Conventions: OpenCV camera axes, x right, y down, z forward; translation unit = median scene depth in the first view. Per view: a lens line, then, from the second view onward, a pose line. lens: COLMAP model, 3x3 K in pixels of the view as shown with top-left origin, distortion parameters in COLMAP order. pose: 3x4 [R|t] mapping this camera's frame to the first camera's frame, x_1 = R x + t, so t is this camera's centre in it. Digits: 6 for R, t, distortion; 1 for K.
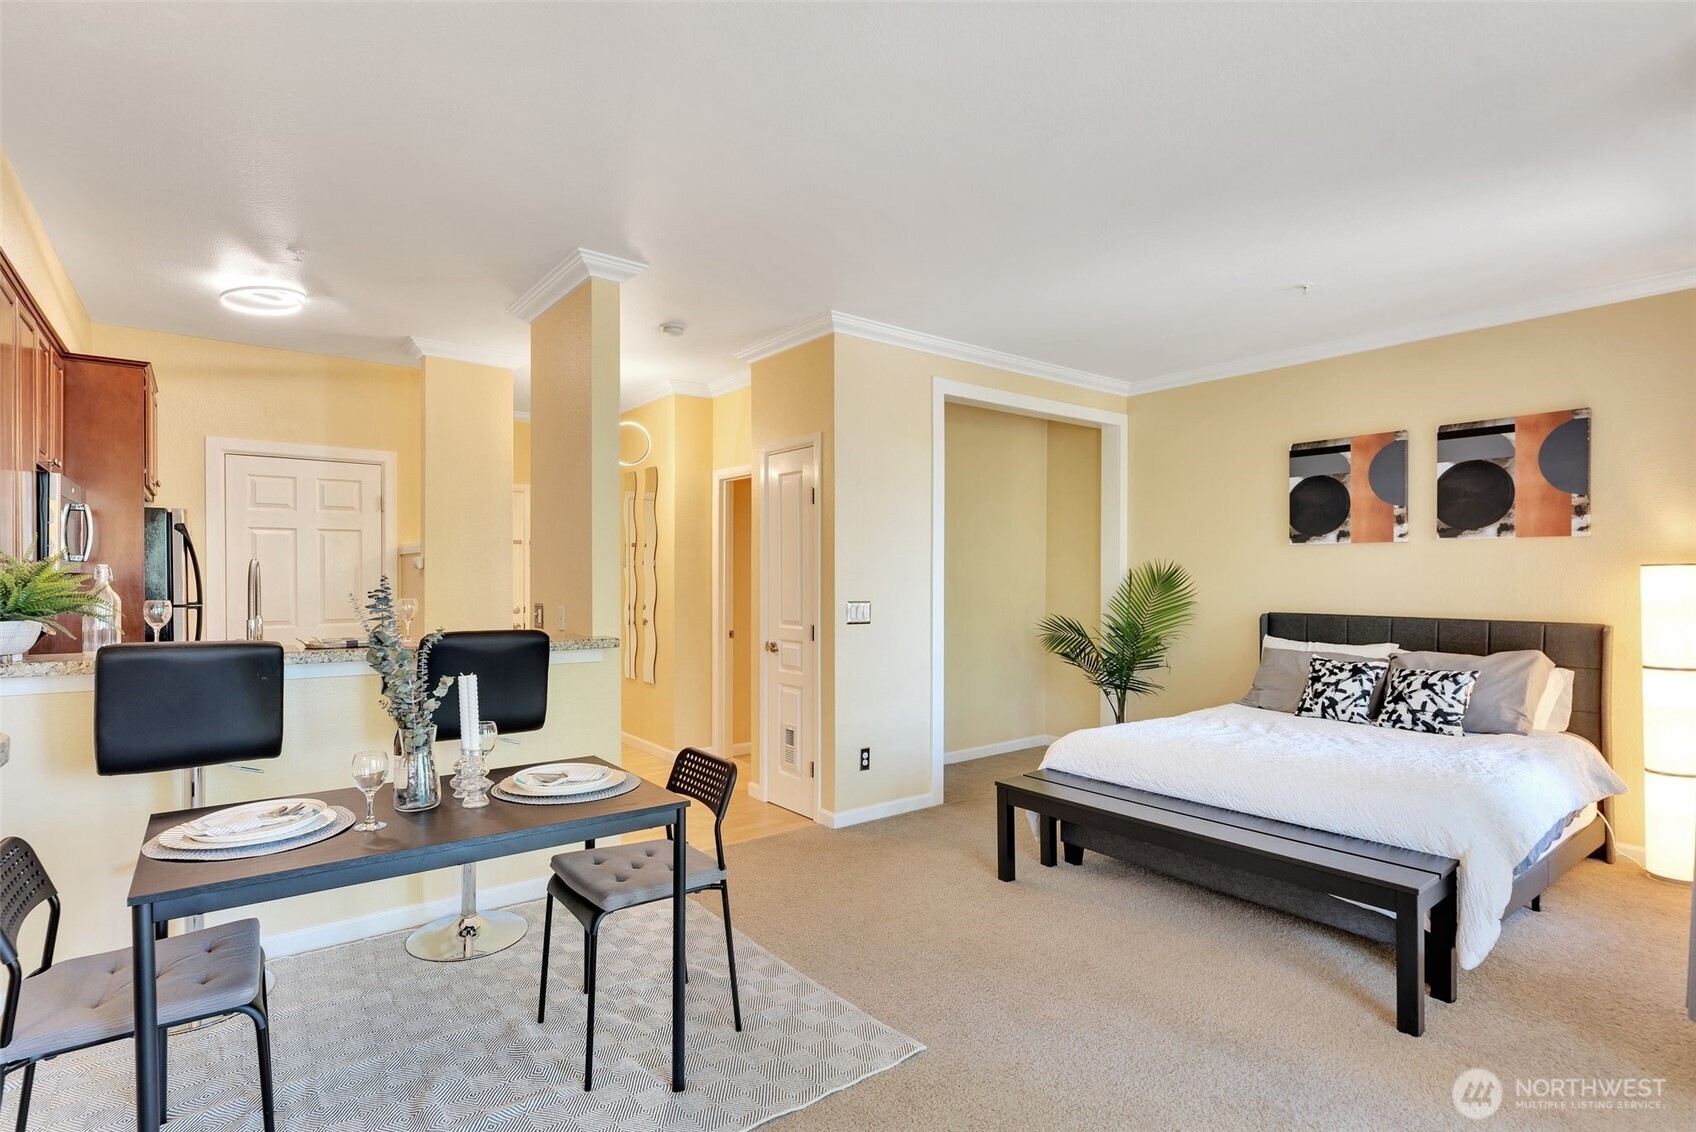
lens RADIAL K [[832.3, 0, 852.1], [0, 832.3, 579.8], [0, 0, 1]] dist [-0.001138, -0.001745]
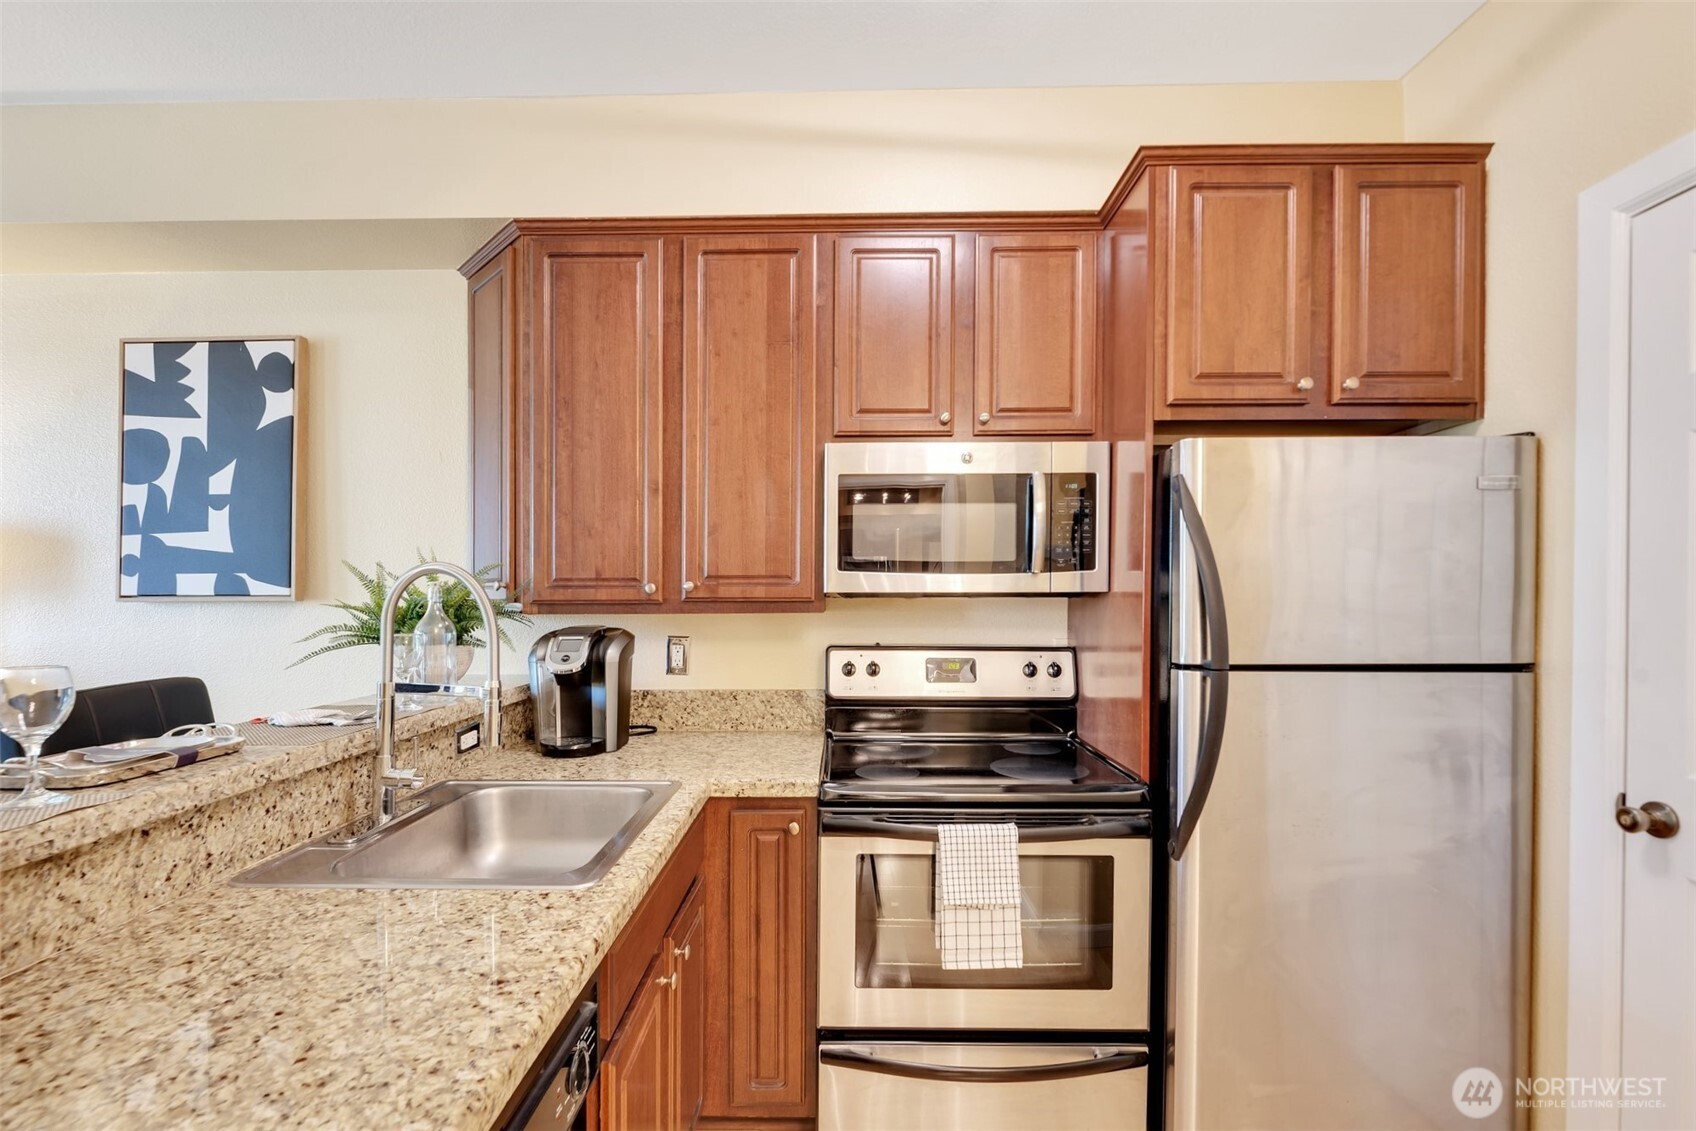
lens RADIAL K [[742.7, 0, 840.9], [0, 742.7, 601.1], [0, 0, 1]] dist [-0.004184, -0.000554]
pose [[-0.626834, 0.002990, -0.779147, -0.358928], [-0.005282, 0.999953, 0.008087, -0.004175], [0.779135, 0.009185, -0.626789, 0.998633]]
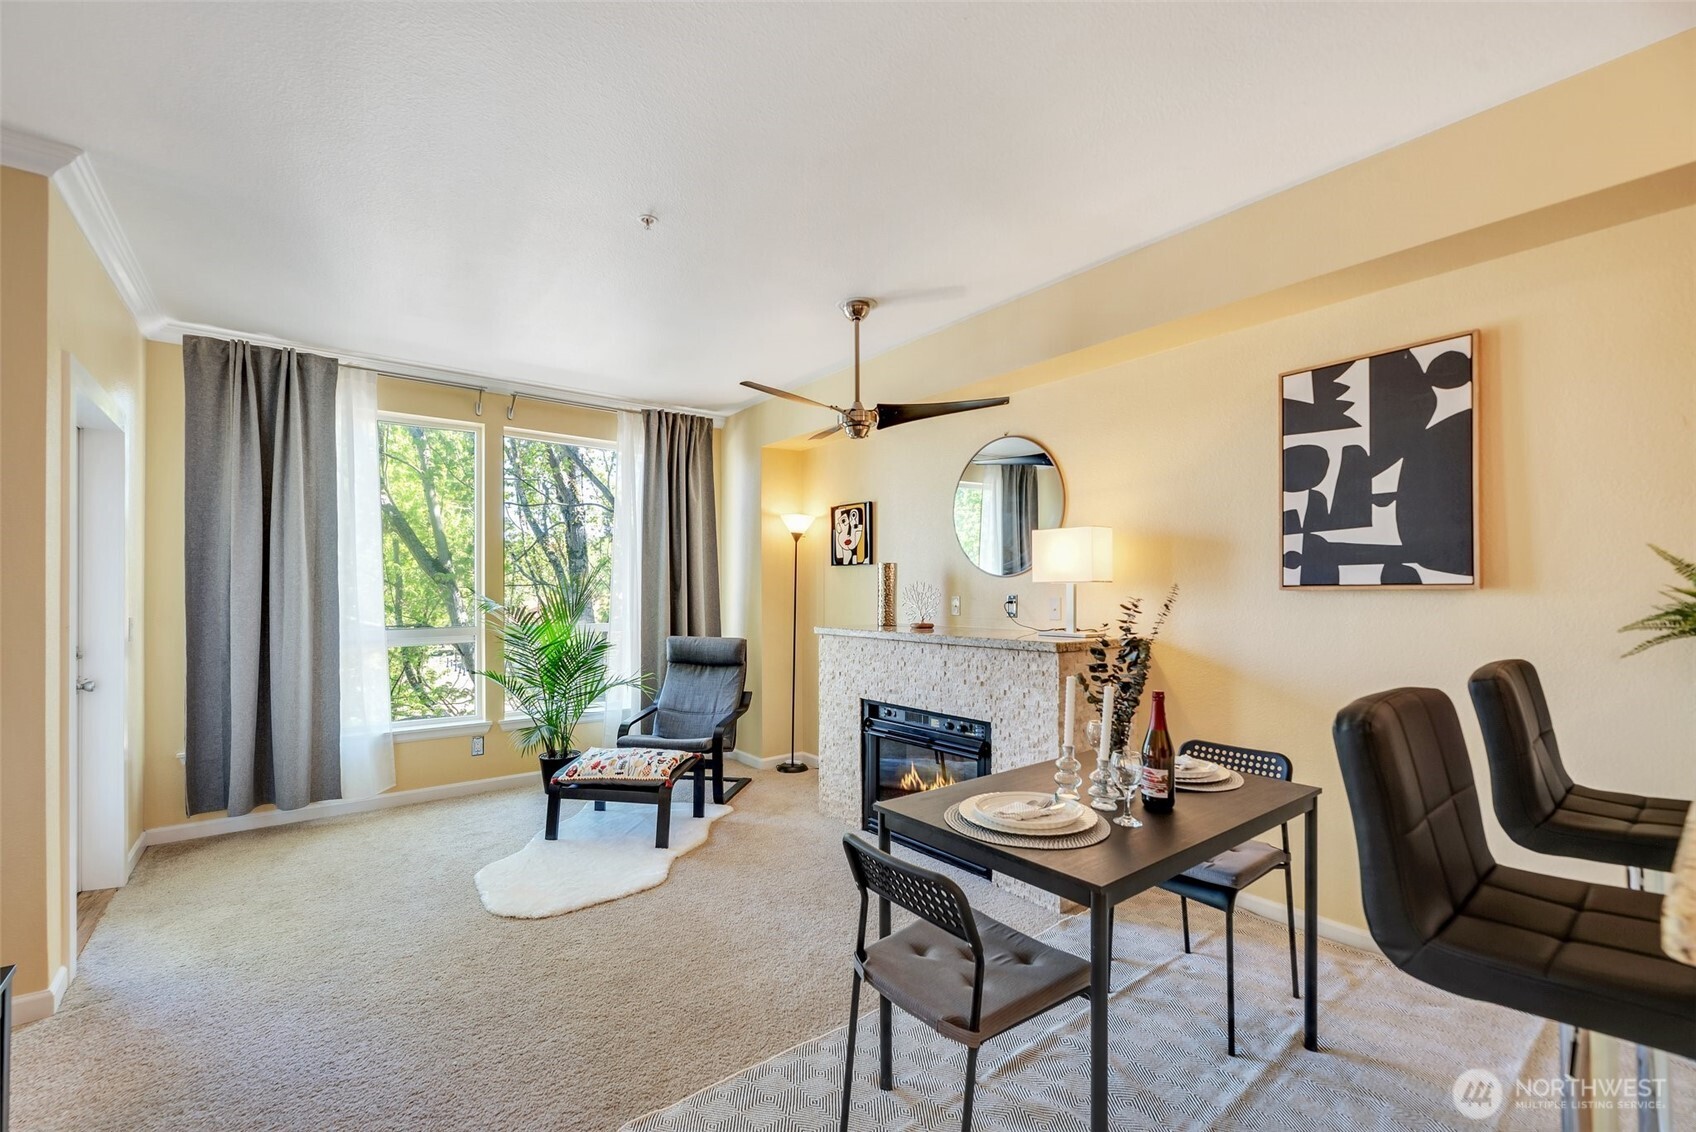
lens RADIAL K [[722.8, 0, 832.6], [0, 722.8, 586.9], [0, 0, 1]] dist [-0.001245, -0.000751]
pose [[-0.999880, 0.001861, 0.015350, -0.076870], [0.001839, 0.999997, -0.001447, 0.000441], [-0.015352, -0.001419, -0.999881, 0.900931]]
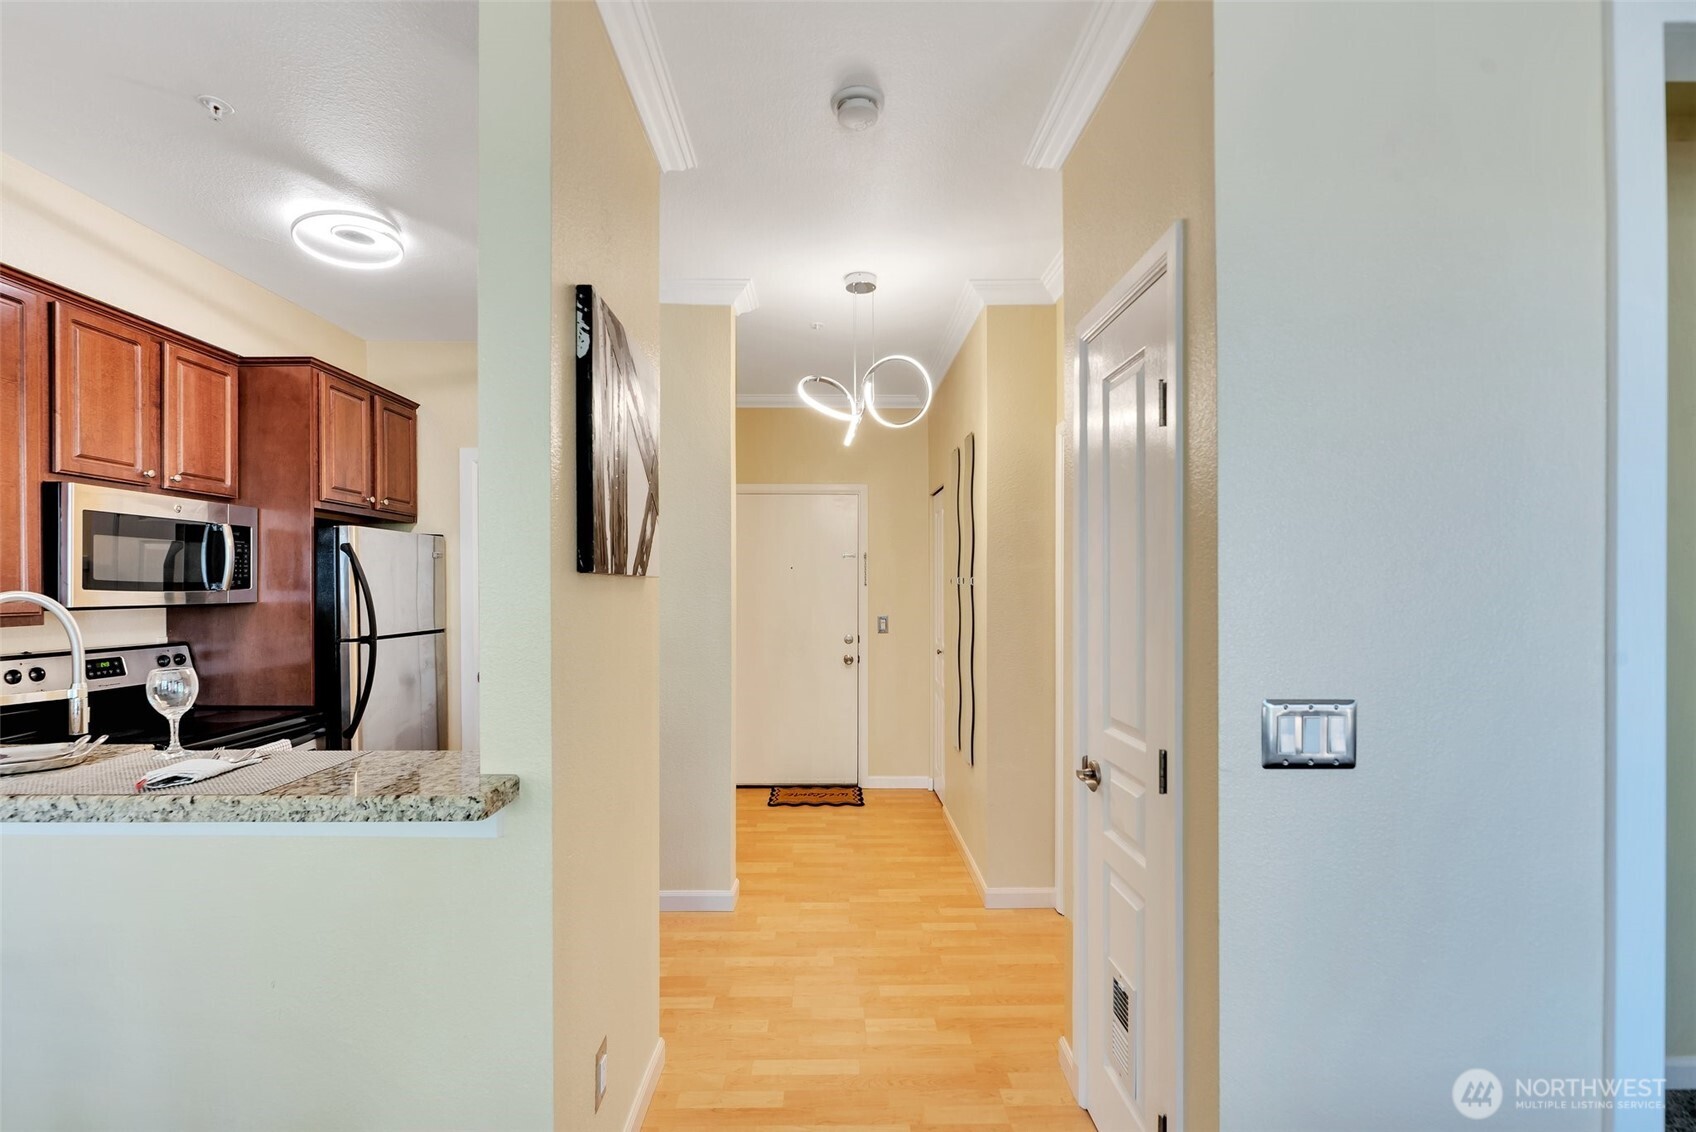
lens RADIAL K [[722.8, 0, 829.0], [0, 722.8, 592.4], [0, 0, 1]] dist [-0.001245, -0.000751]
pose [[0.788523, -0.000938, -0.615004, 0.031304], [0.001046, 0.999999, -0.000184, -0.015267], [0.615004, -0.000498, 0.788524, 0.651231]]
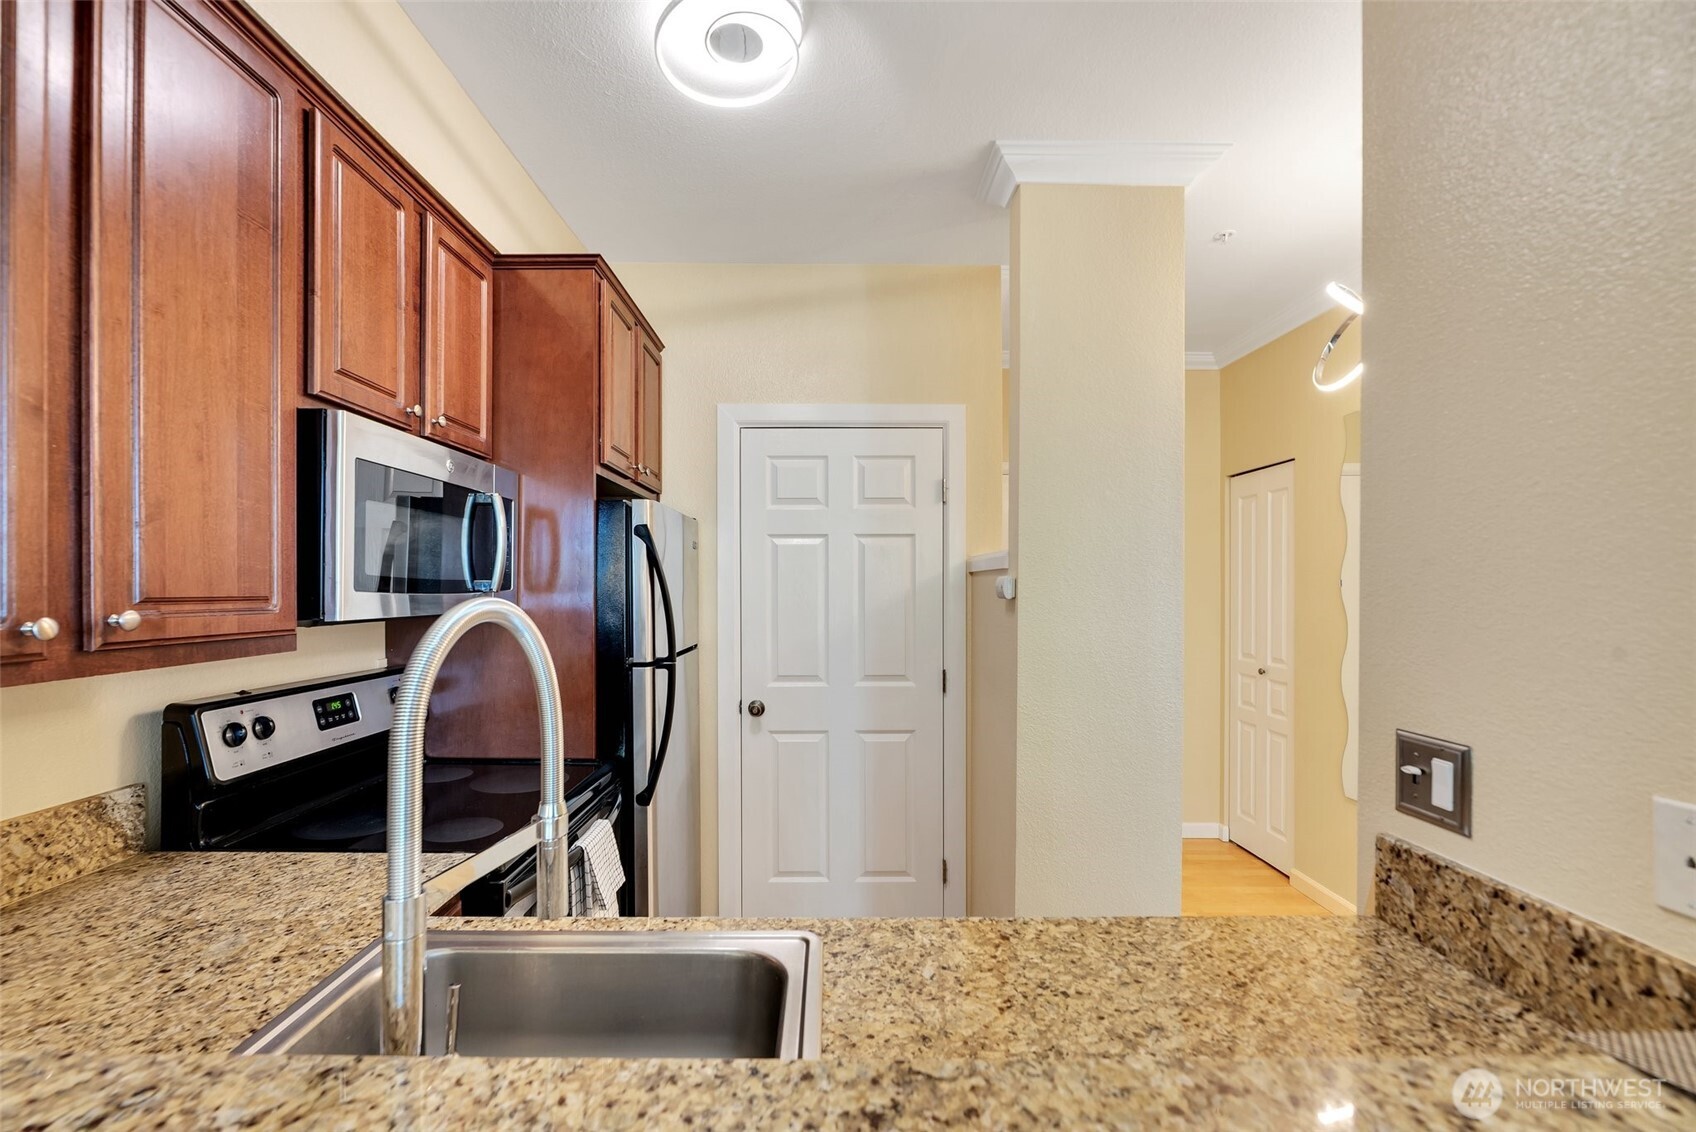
lens RADIAL K [[722.8, 0, 825.0], [0, 722.8, 591.6], [0, 0, 1]] dist [-0.001245, -0.000751]
pose [[0.780858, 0.002110, -0.624704, -0.349033], [-0.003938, 0.999991, -0.001545, -0.017999], [0.624696, 0.003667, 0.780860, 0.614659]]
